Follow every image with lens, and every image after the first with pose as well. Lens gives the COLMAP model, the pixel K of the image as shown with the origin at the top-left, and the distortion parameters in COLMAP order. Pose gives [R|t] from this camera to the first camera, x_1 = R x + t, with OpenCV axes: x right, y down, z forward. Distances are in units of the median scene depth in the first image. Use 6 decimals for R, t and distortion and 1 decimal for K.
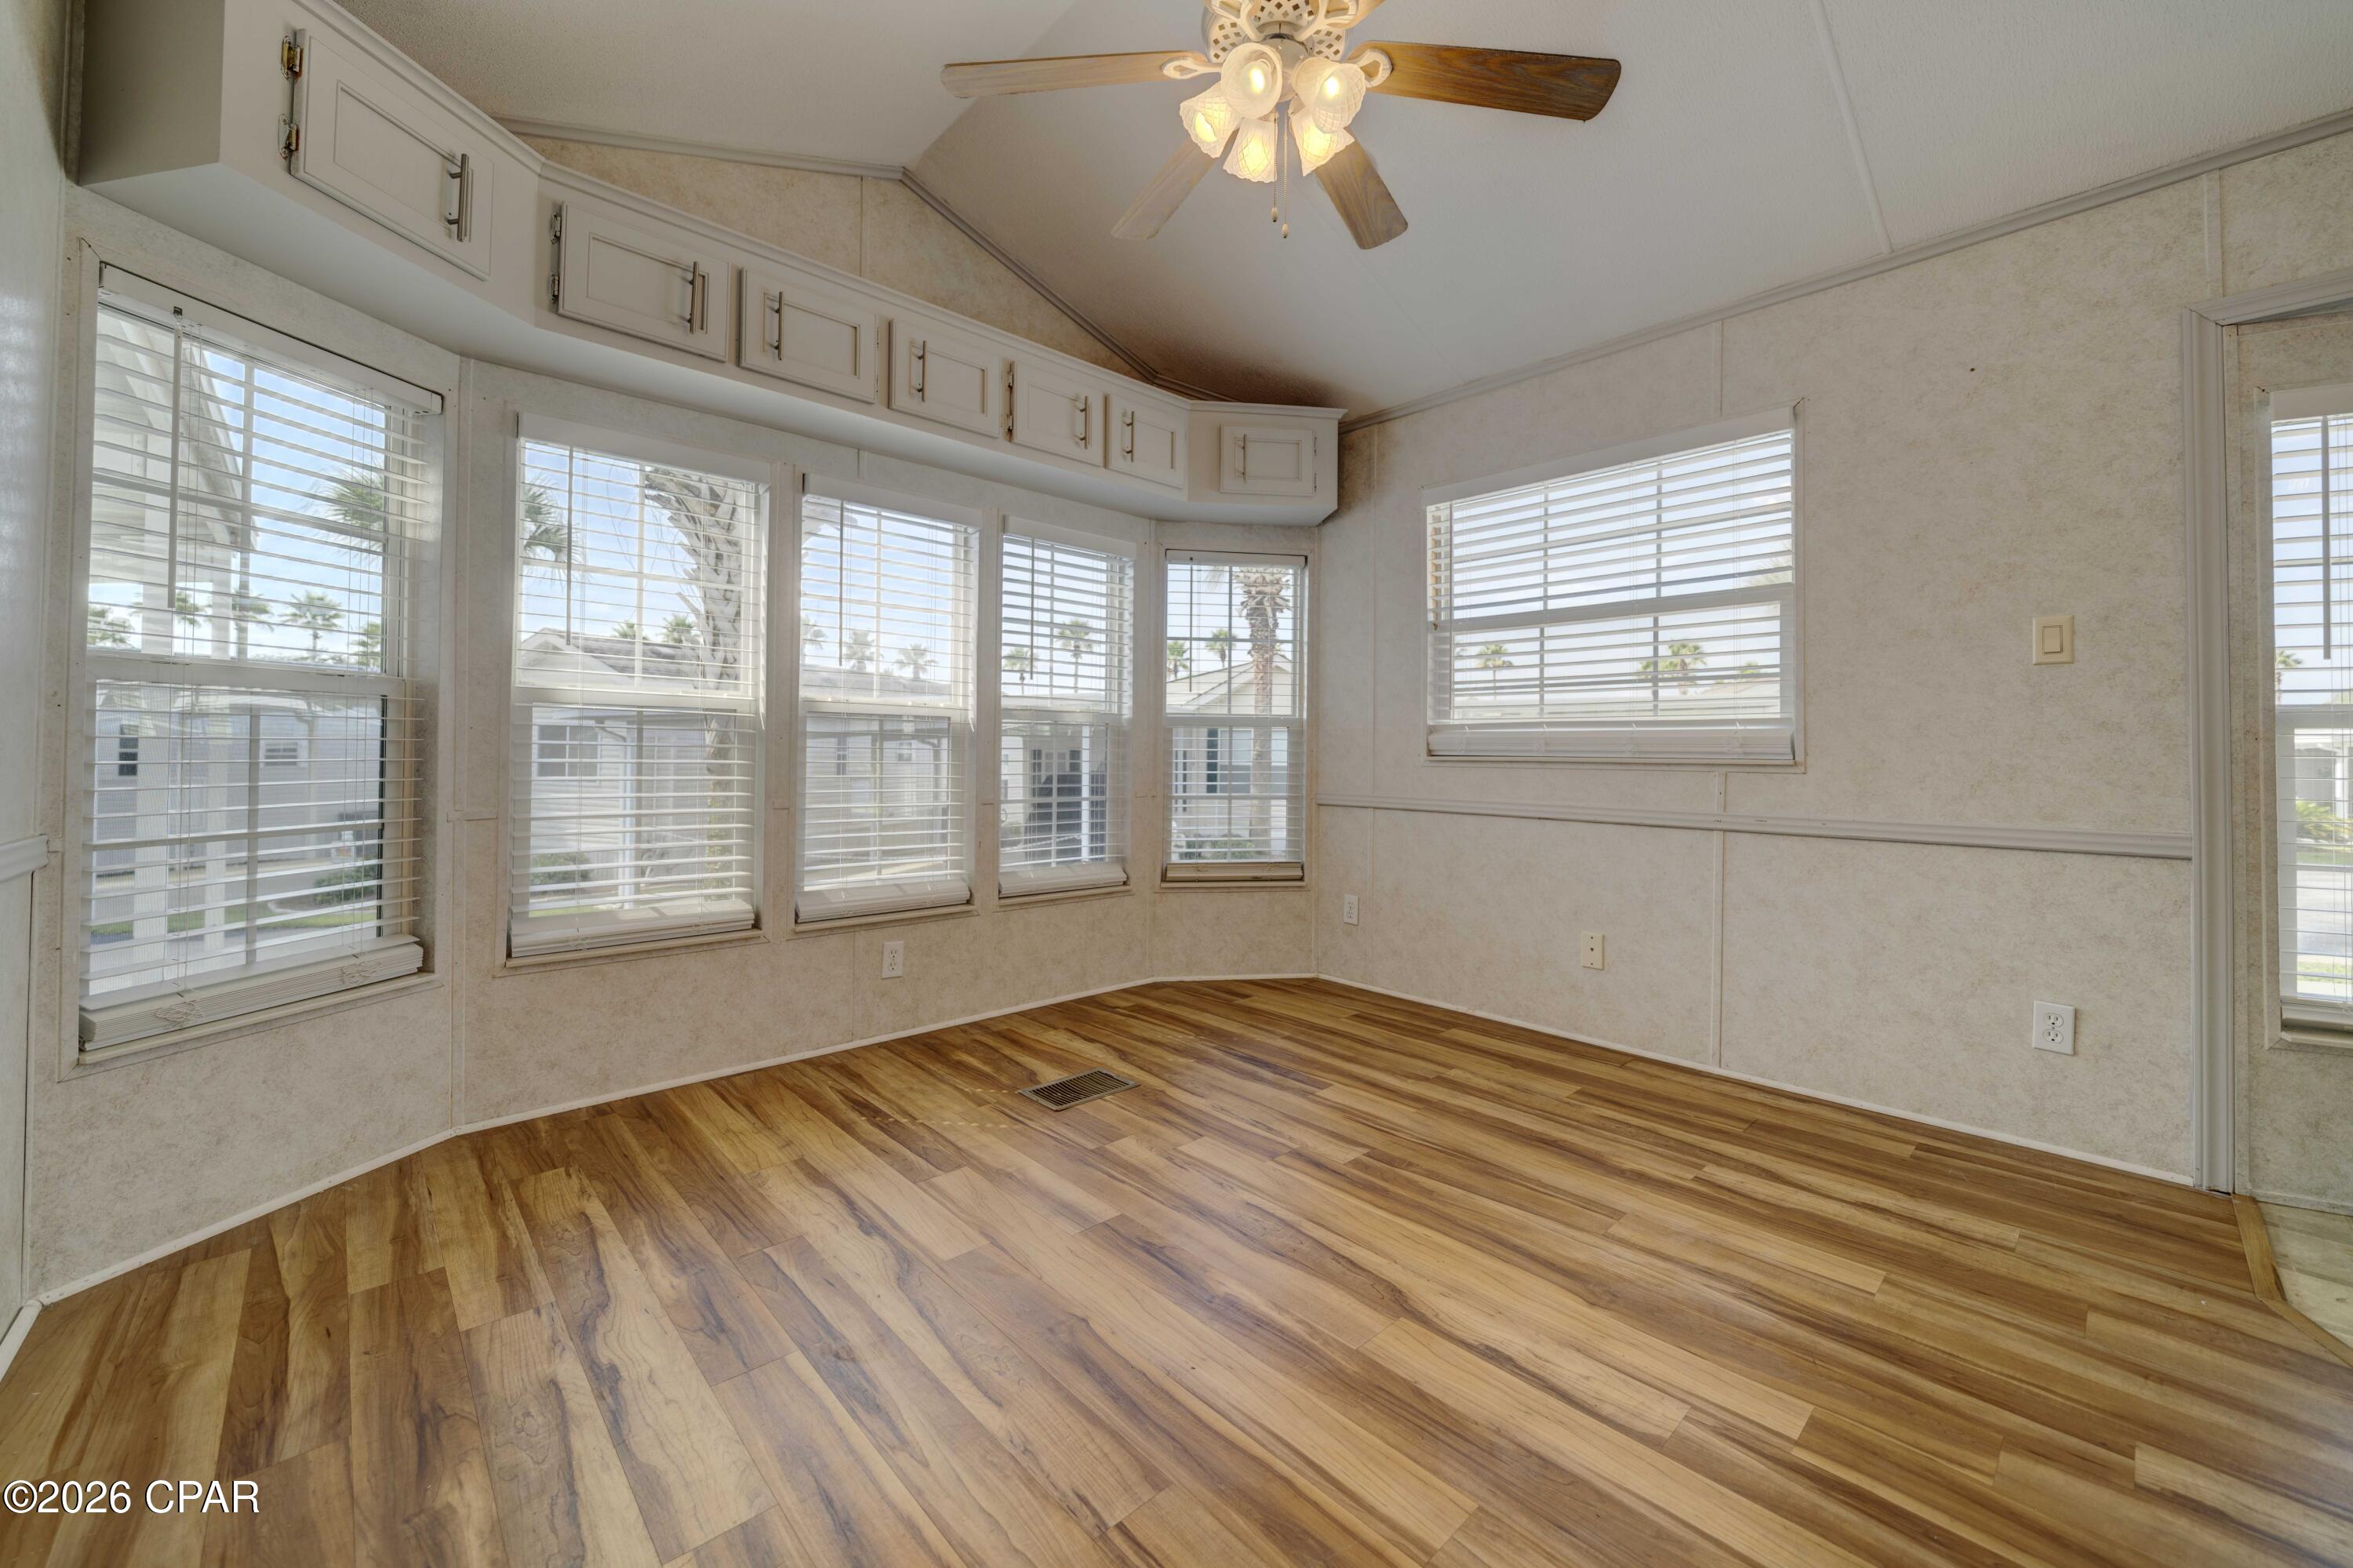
lens RADIAL K [[897.2, 0, 1178.4], [0, 897.2, 737.5], [0, 0, 1]] dist [-0.001795, -0.000119]
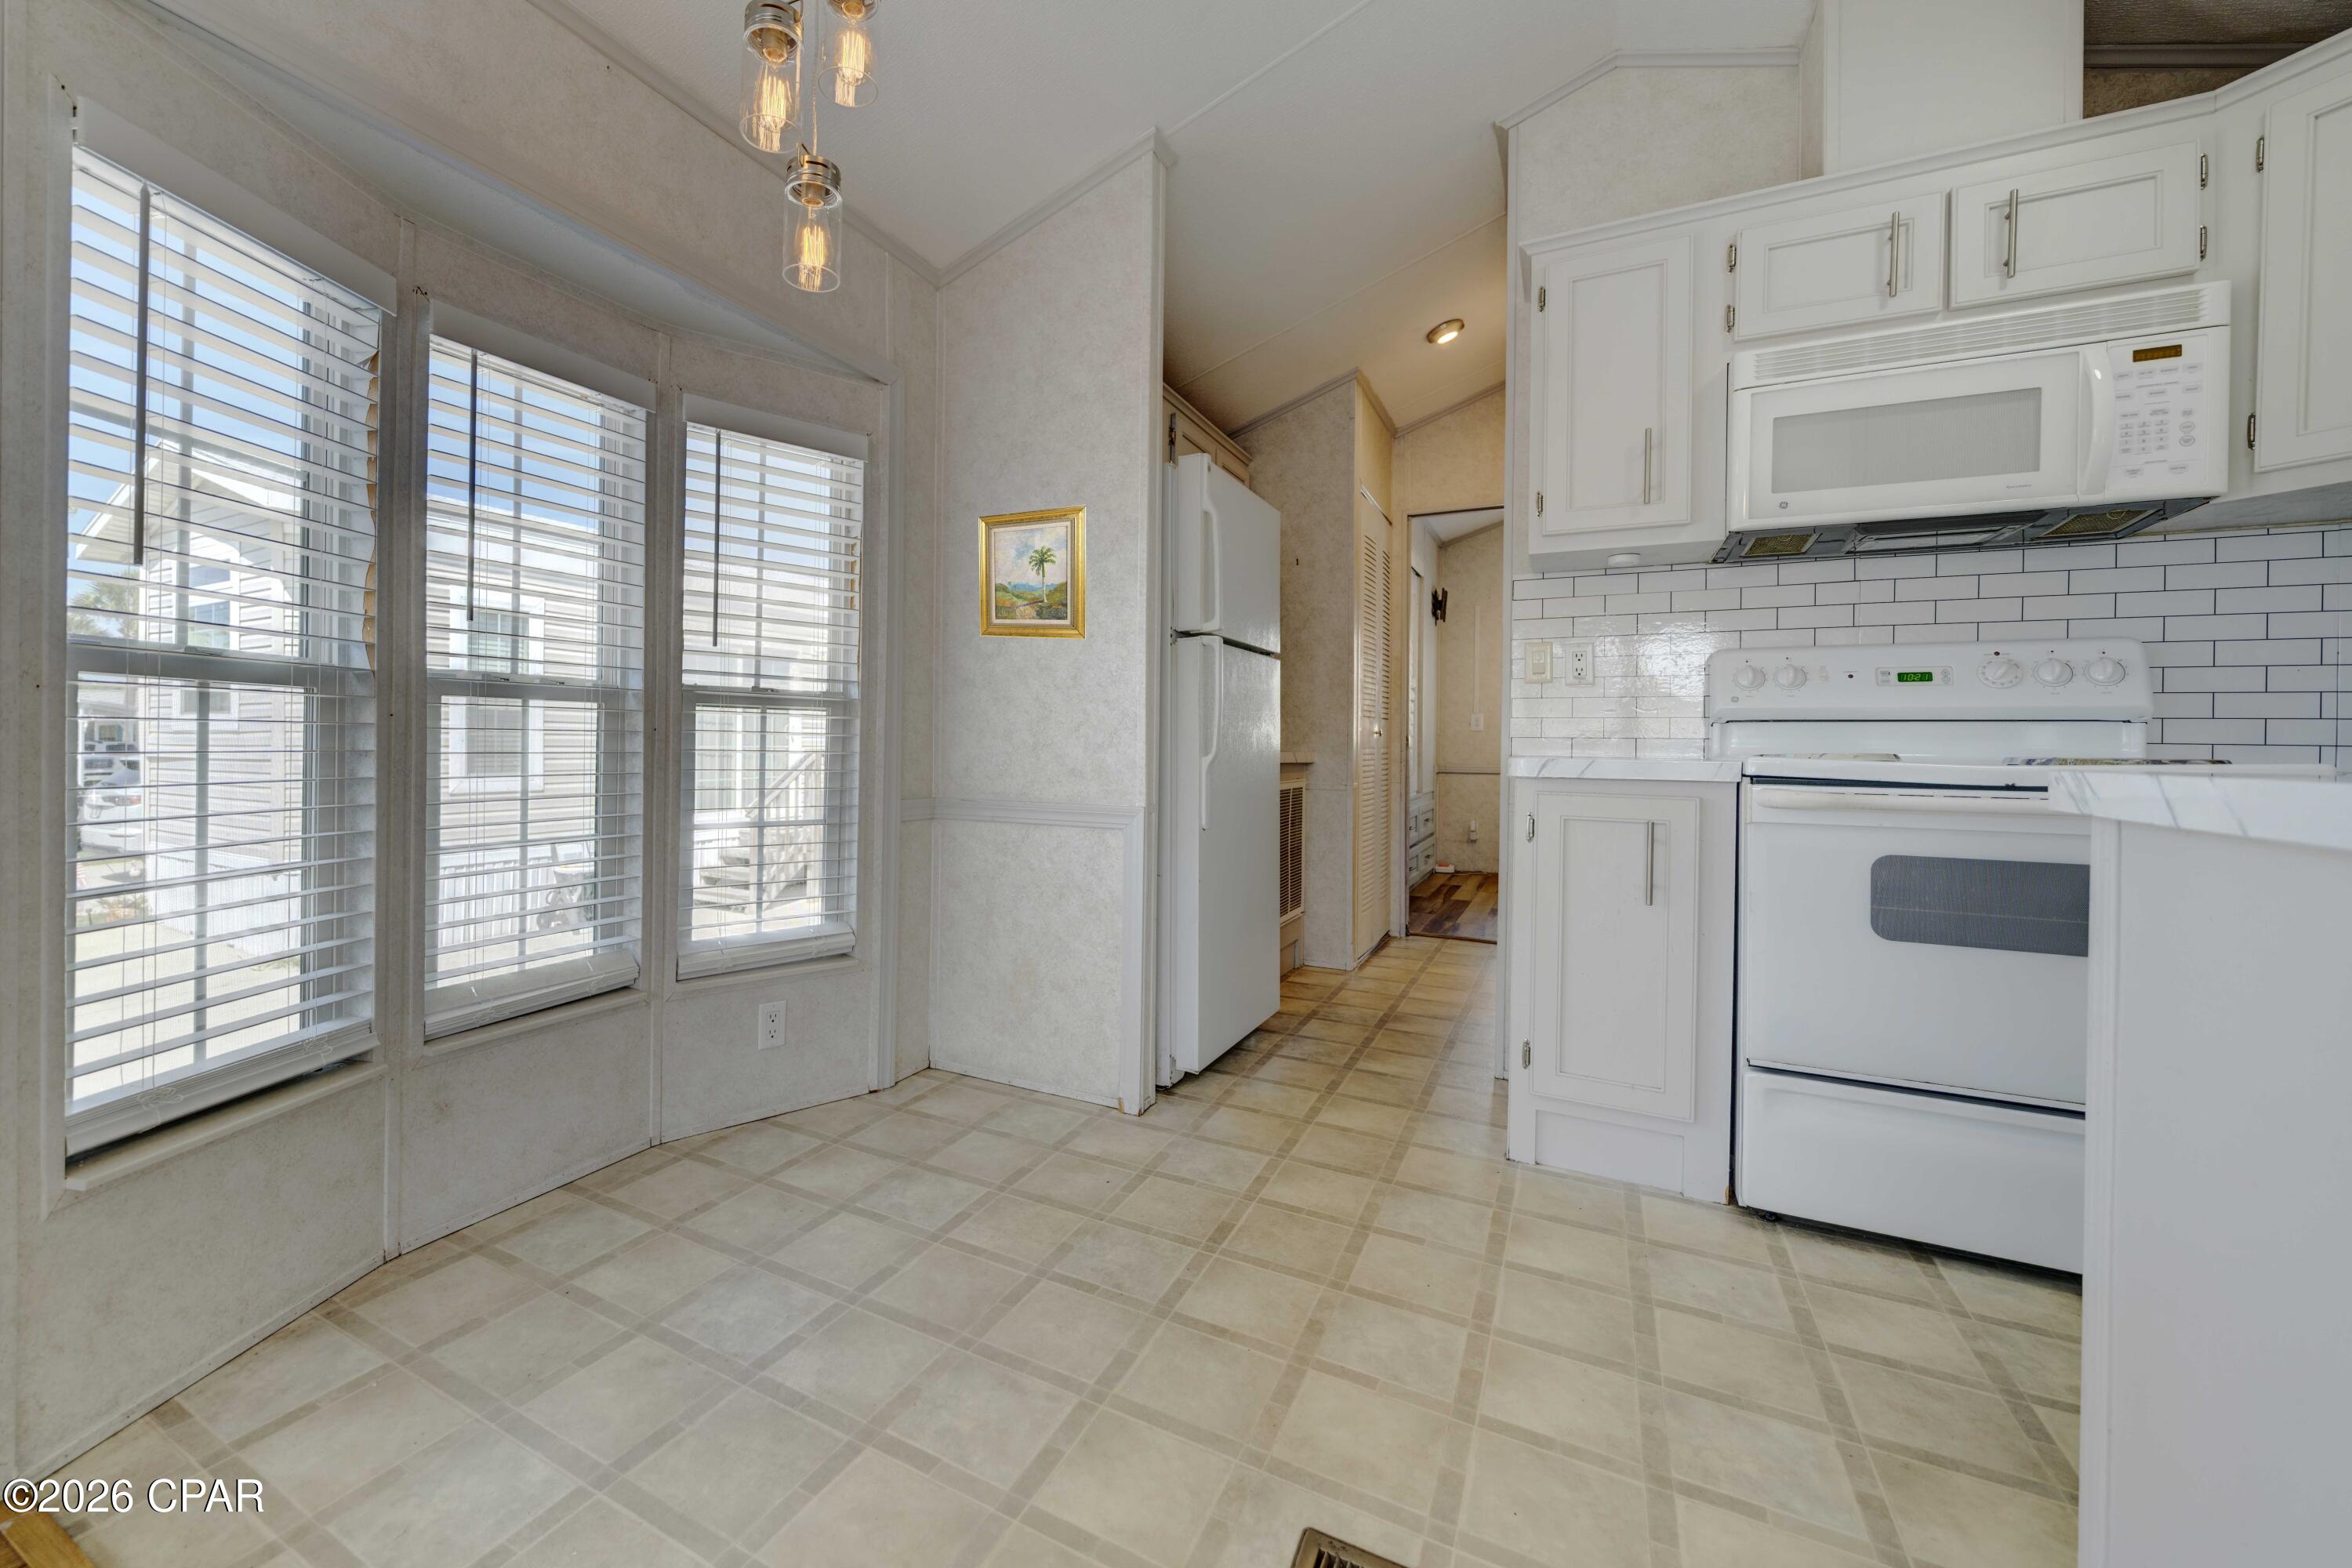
lens RADIAL K [[943.2, 0, 1057.0], [0, 943.2, 739.1], [0, 0, 1]] dist [-0.002926, -0.000370]
pose [[-0.296683, -0.012884, 0.954889, 0.396614], [-0.031992, 0.999482, 0.003546, 0.011647], [-0.954440, -0.029497, -0.296942, 0.505426]]
